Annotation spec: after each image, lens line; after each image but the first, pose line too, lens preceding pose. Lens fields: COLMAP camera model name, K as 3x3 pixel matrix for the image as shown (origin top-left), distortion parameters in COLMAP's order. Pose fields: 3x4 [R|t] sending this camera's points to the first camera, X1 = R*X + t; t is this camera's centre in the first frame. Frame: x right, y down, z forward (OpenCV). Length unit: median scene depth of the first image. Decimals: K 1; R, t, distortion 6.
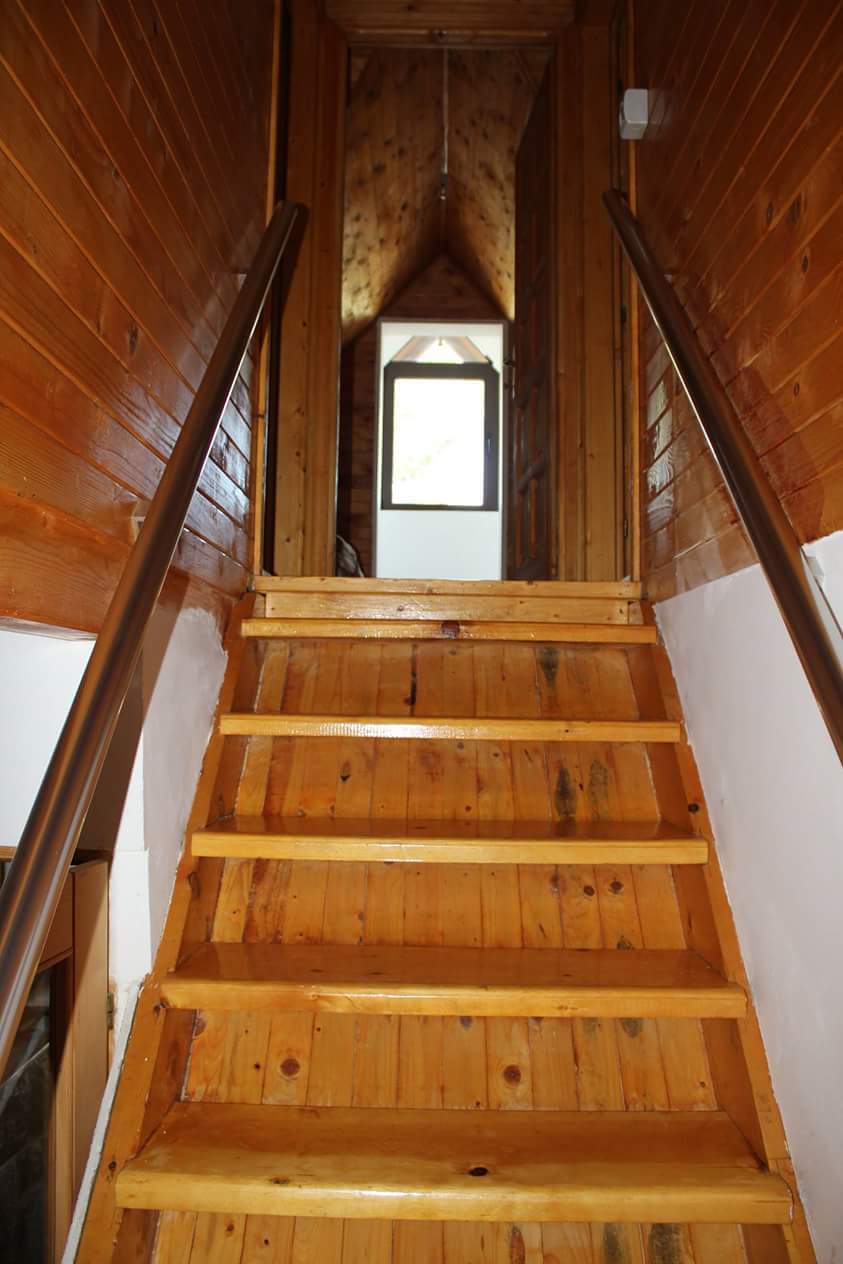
lens RADIAL K [[1035.3, 0, 421.5], [0, 1035.3, 632.0], [0, 0, 1]] dist [-0.096928, 0.007946]
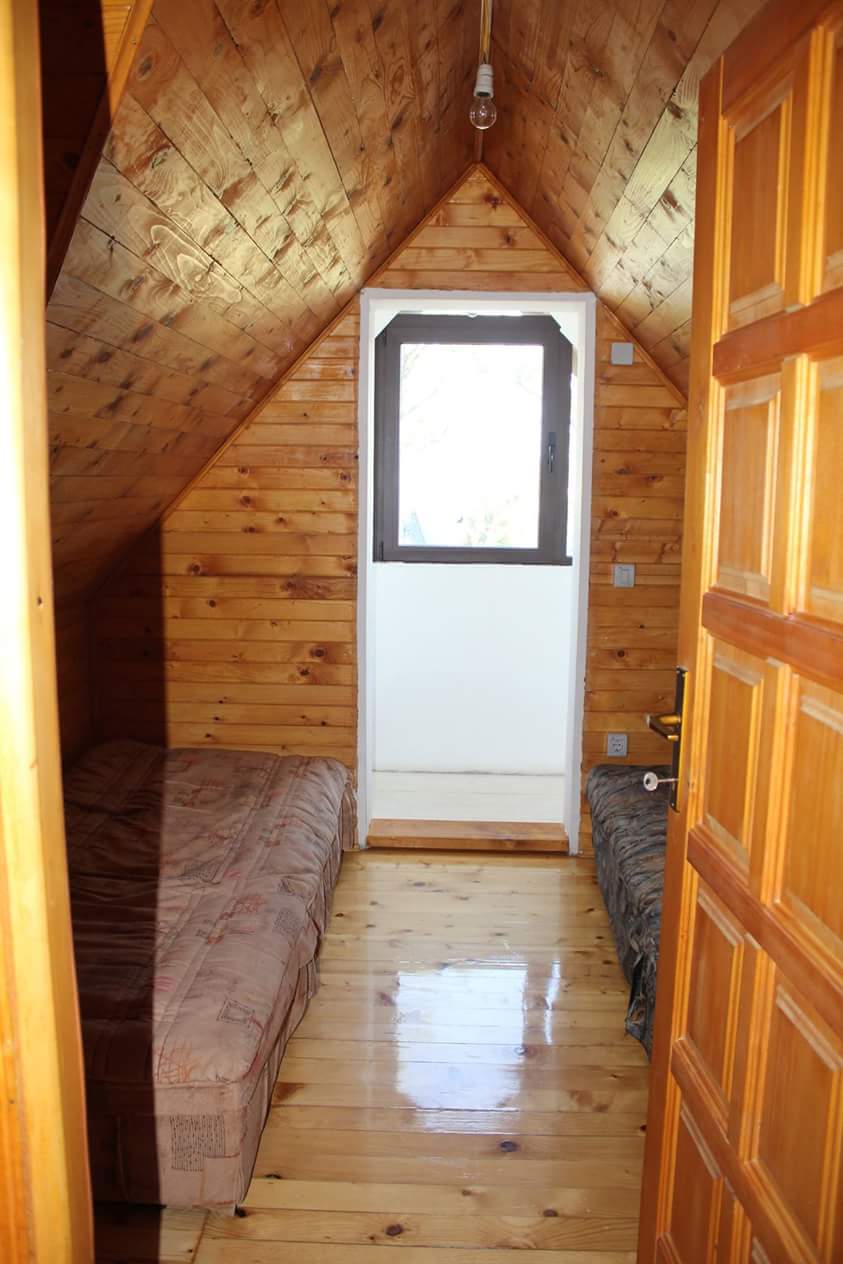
lens RADIAL K [[1035.3, 0, 421.5], [0, 1035.3, 632.0], [0, 0, 1]] dist [-0.096928, 0.007946]
pose [[0.999609, -0.007431, -0.026960, 0.004536], [0.012699, 0.979541, 0.200846, -0.279283], [0.024916, -0.201110, 0.979252, 0.499605]]
